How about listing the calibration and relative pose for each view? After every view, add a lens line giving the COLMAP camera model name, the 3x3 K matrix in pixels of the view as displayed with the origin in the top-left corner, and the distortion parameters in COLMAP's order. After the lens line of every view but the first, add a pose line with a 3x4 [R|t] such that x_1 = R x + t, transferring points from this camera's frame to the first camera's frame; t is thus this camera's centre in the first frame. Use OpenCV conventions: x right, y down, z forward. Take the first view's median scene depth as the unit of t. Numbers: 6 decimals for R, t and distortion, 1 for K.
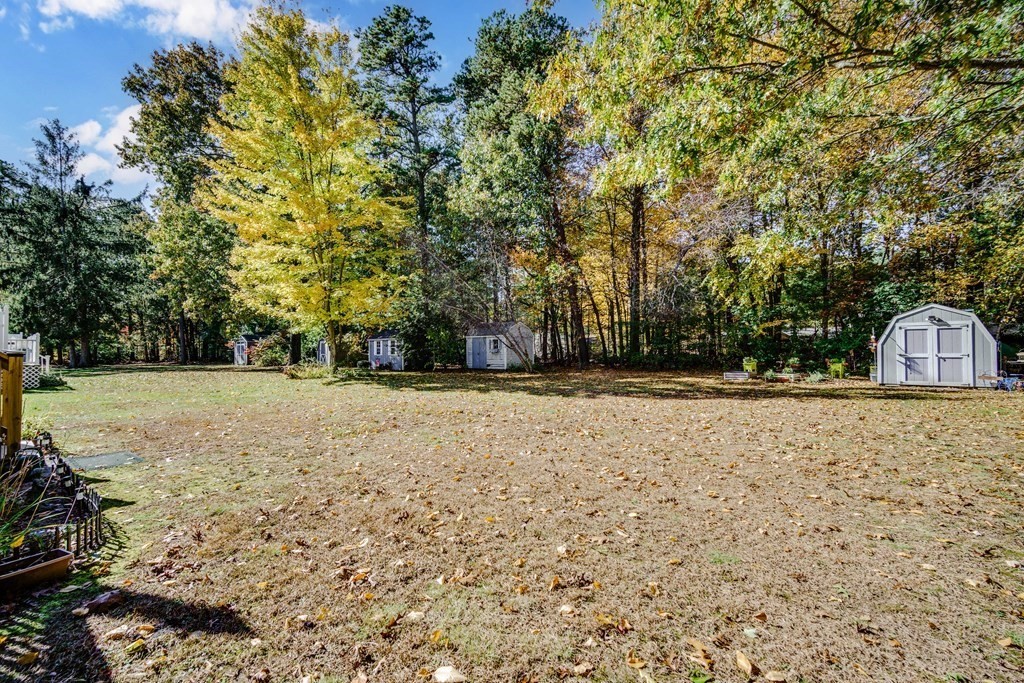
lens RADIAL K [[460.0, 0, 506.9], [0, 460.0, 347.7], [0, 0, 1]] dist [0.001317, -0.000006]
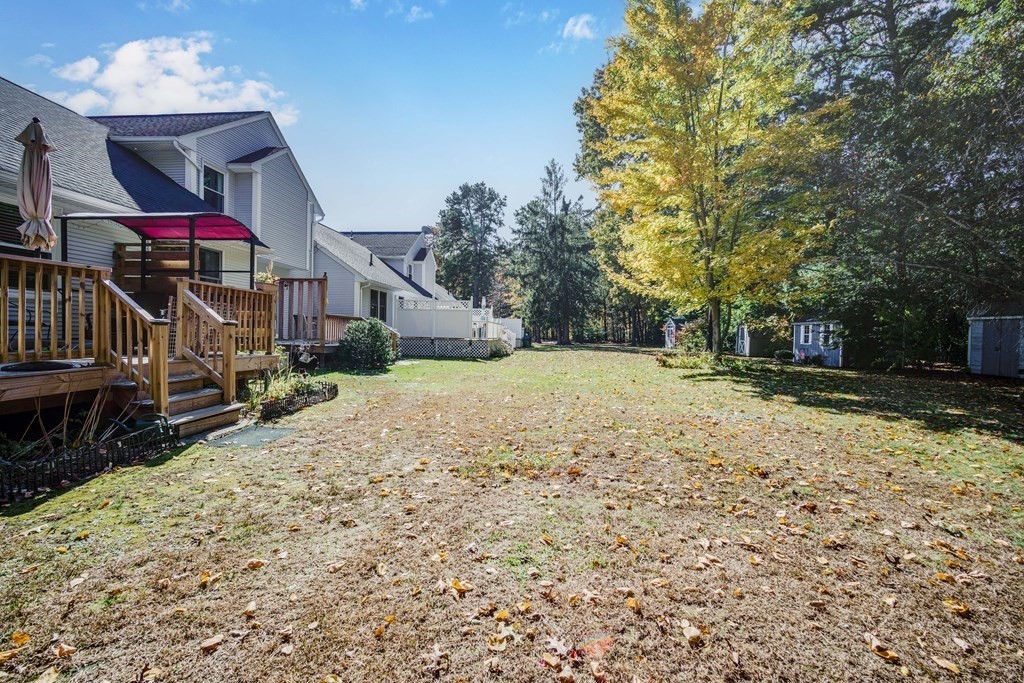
lens RADIAL K [[445.5, 0, 509.9], [0, 445.5, 341.7], [0, 0, 1]] dist [-0.003578, 0.003897]
pose [[0.554448, 0.034433, -0.831506, 0.048182], [-0.019685, 0.999407, 0.028260, 0.001426], [0.831986, 0.000699, 0.554797, 0.182006]]
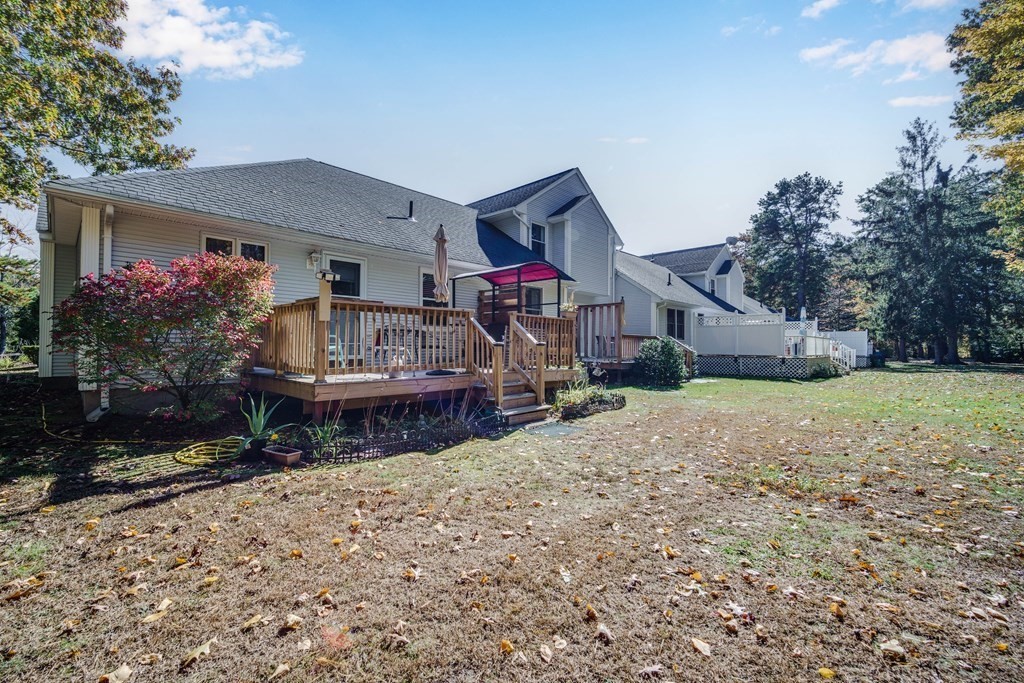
lens RADIAL K [[445.5, 0, 509.9], [0, 445.5, 341.7], [0, 0, 1]] dist [-0.003578, 0.003897]
pose [[-0.078533, -0.007116, -0.996886, 0.066816], [0.001642, 0.999972, -0.007268, 0.001615], [0.996910, -0.002208, -0.078519, 0.187322]]
